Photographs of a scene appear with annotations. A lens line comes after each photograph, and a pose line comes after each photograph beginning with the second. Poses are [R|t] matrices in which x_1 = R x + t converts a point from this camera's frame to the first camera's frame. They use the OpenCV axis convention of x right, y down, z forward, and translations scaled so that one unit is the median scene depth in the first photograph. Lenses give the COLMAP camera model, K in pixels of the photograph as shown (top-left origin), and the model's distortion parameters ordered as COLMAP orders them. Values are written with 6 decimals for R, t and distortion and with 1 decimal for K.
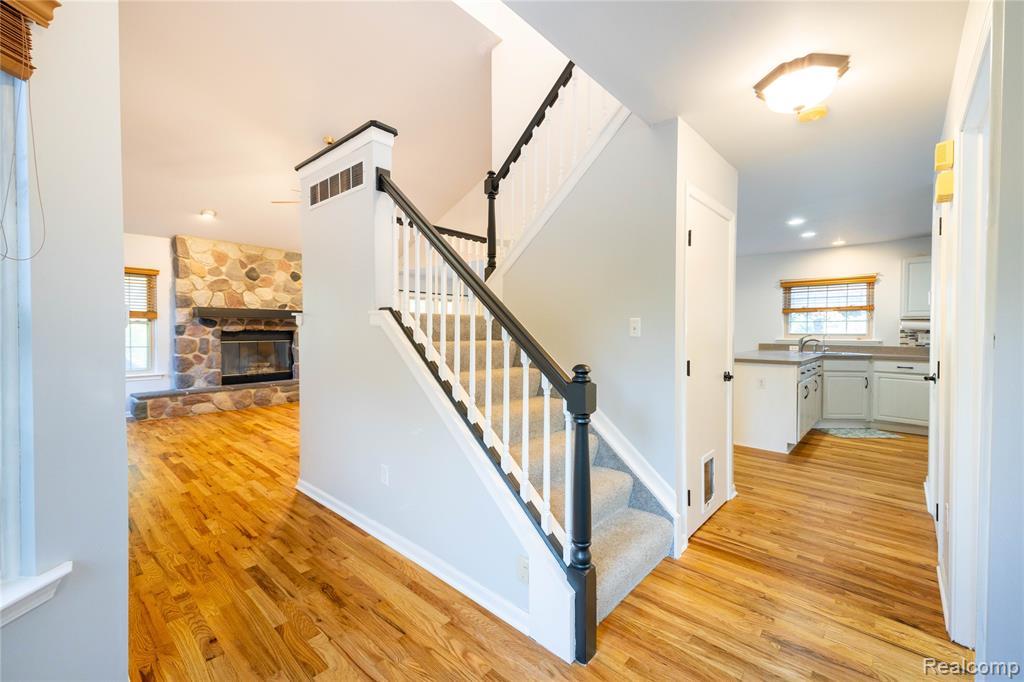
lens RADIAL K [[415.0, 0, 512.9], [0, 415.0, 338.5], [0, 0, 1]] dist [0.058184, -0.022309]
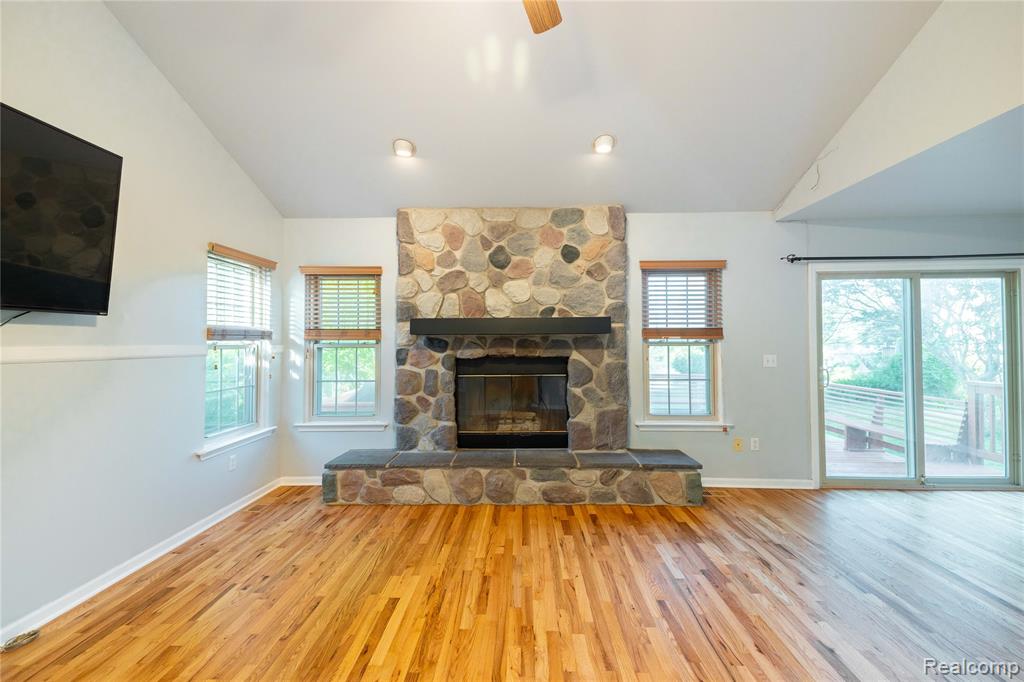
lens RADIAL K [[415.0, 0, 512.9], [0, 415.0, 338.5], [0, 0, 1]] dist [0.058184, -0.022309]
pose [[0.651106, -0.018410, -0.758764, -0.194580], [-0.007494, 0.999501, -0.030682, -0.028262], [0.758950, 0.025664, 0.650643, 0.698502]]
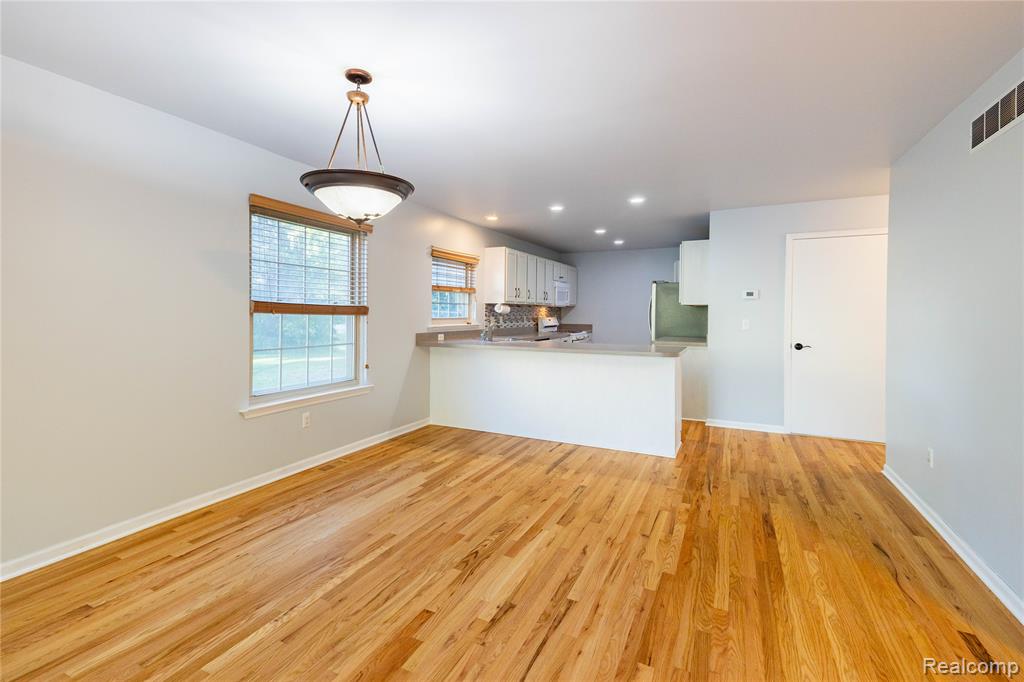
lens RADIAL K [[471.0, 0, 491.5], [0, 471.0, 314.9], [0, 0, 1]] dist [0.074210, -0.034990]
pose [[-0.265951, -0.009916, 0.963936, -0.191657], [0.011626, 0.999841, 0.013493, -0.028073], [-0.963917, 0.014796, -0.265793, 1.132945]]
